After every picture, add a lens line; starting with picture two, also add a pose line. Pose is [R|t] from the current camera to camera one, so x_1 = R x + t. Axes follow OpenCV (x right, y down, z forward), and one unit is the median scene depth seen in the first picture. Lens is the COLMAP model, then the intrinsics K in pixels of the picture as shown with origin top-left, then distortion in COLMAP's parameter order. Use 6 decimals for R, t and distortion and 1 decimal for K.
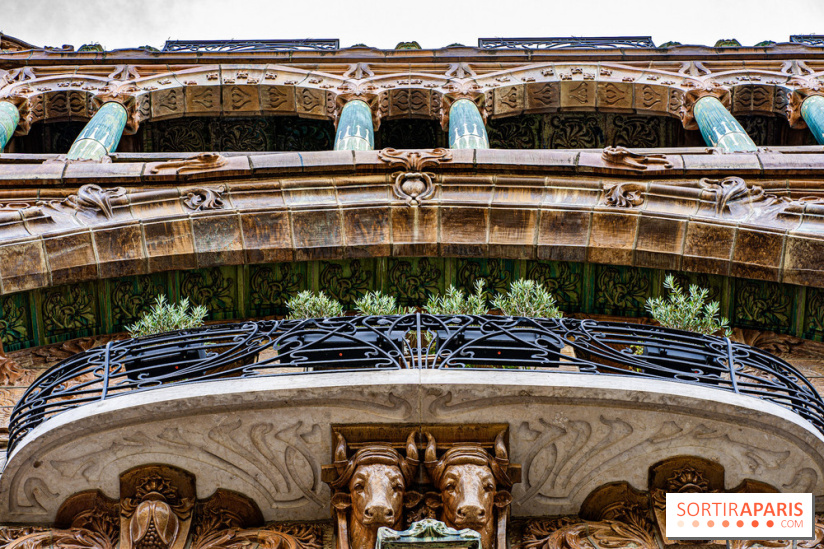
lens RADIAL K [[1864.9, 0, 410.7], [0, 1864.9, 274.9], [0, 0, 1]] dist [-0.006193, 0.000000]
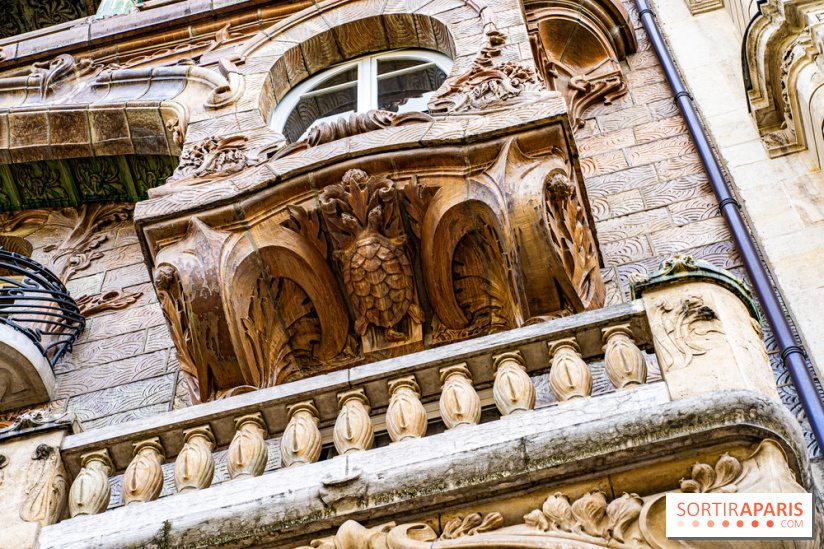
lens RADIAL K [[1864.9, 0, 377.1], [0, 1864.9, 274.3], [0, 0, 1]] dist [-0.006193, 0.000000]
pose [[0.972164, -0.221767, -0.075603, 0.400301], [0.229045, 0.967482, 0.107317, -0.007331], [0.049345, -0.121646, 0.991346, -0.003931]]
